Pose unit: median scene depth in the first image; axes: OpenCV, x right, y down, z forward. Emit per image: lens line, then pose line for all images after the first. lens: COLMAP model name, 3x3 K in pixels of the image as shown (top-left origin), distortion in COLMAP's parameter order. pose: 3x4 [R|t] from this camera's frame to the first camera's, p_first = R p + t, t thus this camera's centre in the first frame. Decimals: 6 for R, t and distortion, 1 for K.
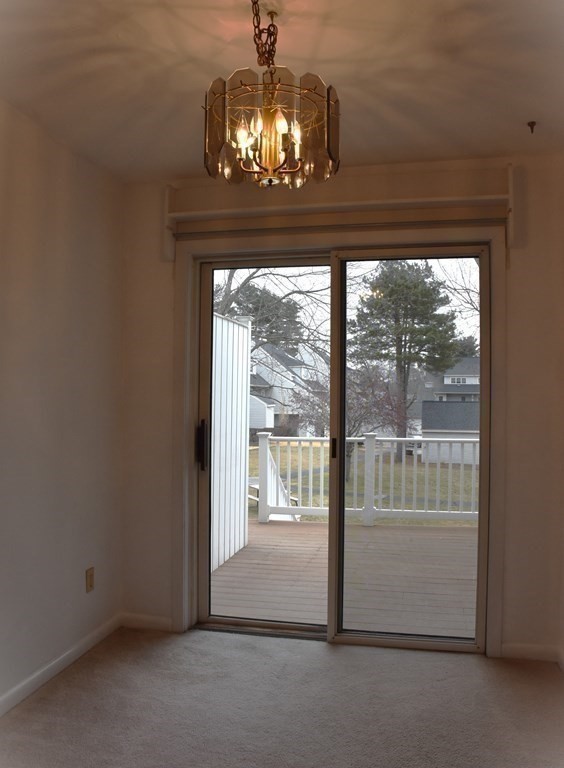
lens RADIAL K [[685.8, 0, 282.0], [0, 685.8, 384.0], [0, 0, 1]] dist [-0.095872, 0.014417]
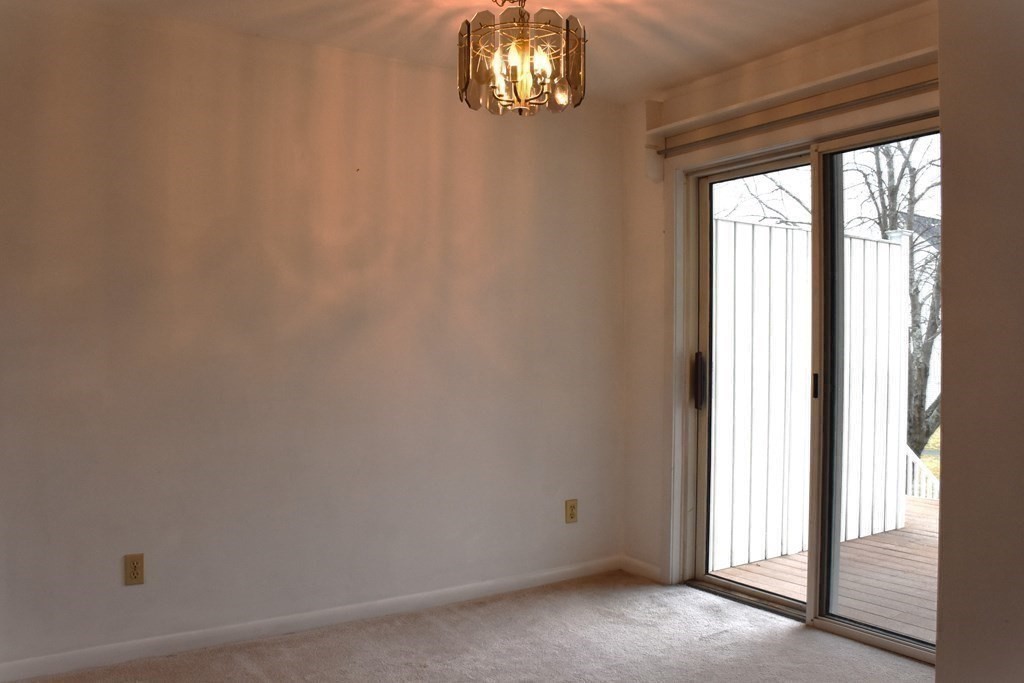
lens RADIAL K [[848.8, 0, 512.0], [0, 848.8, 341.5], [0, 0, 1]] dist [-0.152715, 0.137353]
pose [[0.725995, -0.006367, -0.687671, 0.493432], [0.008112, 0.999967, -0.000693, 0.038317], [0.687652, -0.005075, 0.726022, 0.035312]]
